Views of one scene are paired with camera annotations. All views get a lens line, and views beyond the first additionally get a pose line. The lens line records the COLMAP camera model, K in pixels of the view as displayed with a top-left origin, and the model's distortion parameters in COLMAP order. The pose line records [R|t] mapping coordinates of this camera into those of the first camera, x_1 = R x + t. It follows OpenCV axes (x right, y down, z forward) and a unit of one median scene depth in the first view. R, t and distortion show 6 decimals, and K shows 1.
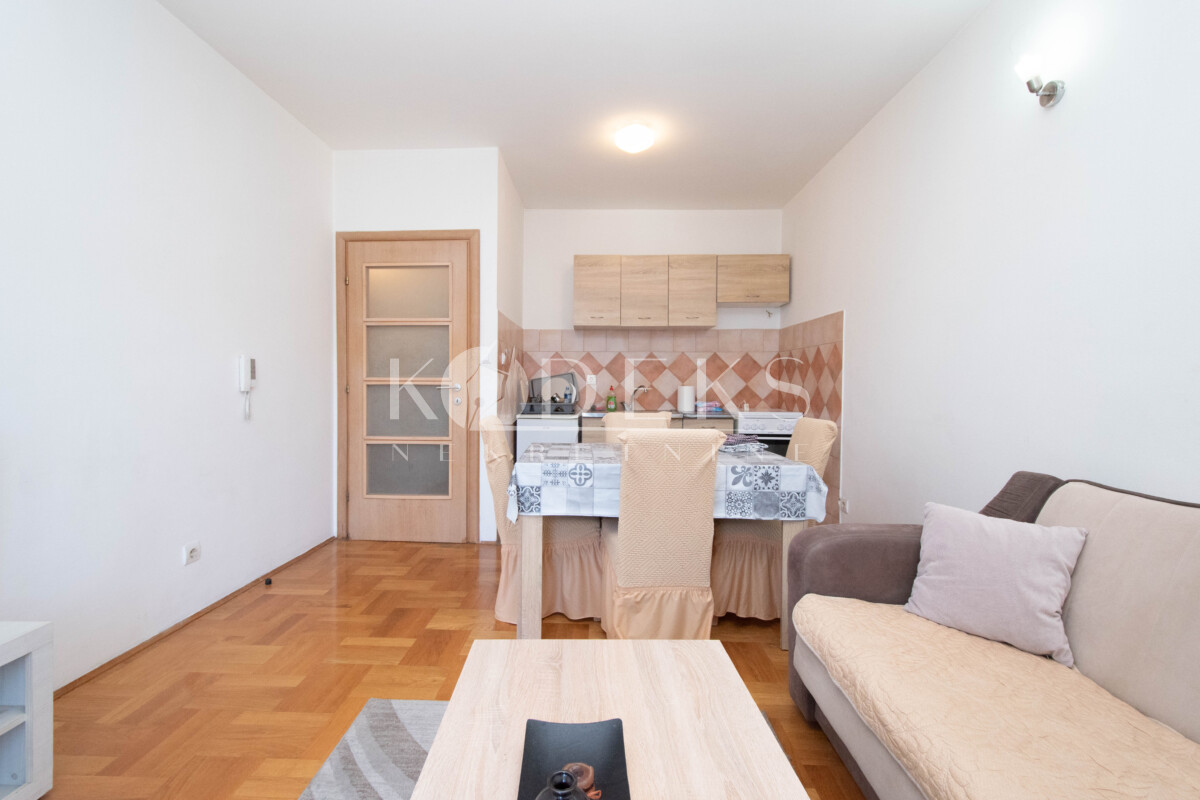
lens RADIAL K [[554.2, 0, 588.6], [0, 554.2, 399.1], [0, 0, 1]] dist [-0.002195, -0.001107]
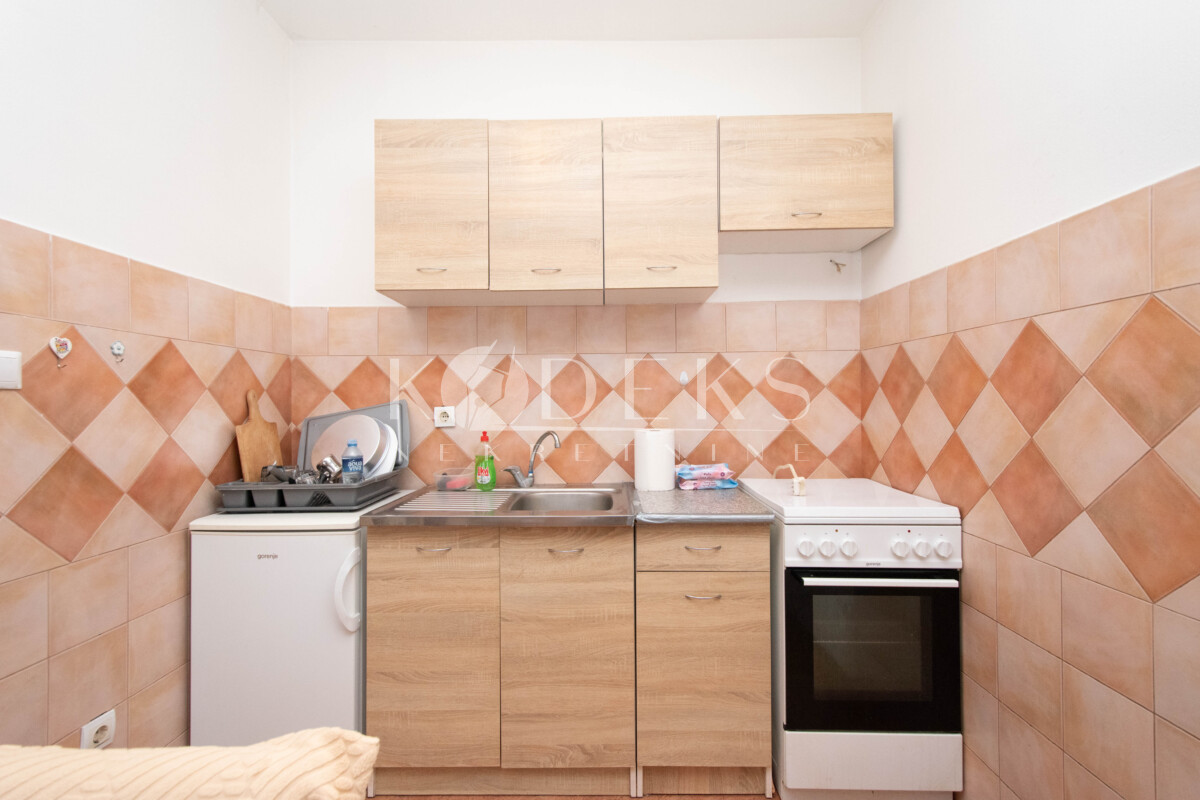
lens RADIAL K [[554.2, 0, 605.9], [0, 554.2, 397.1], [0, 0, 1]] dist [-0.002195, -0.001107]
pose [[0.999712, -0.012885, 0.020250, 0.129416], [0.013633, 0.999212, -0.037272, -0.033805], [-0.019754, 0.037537, 0.999100, 0.563961]]
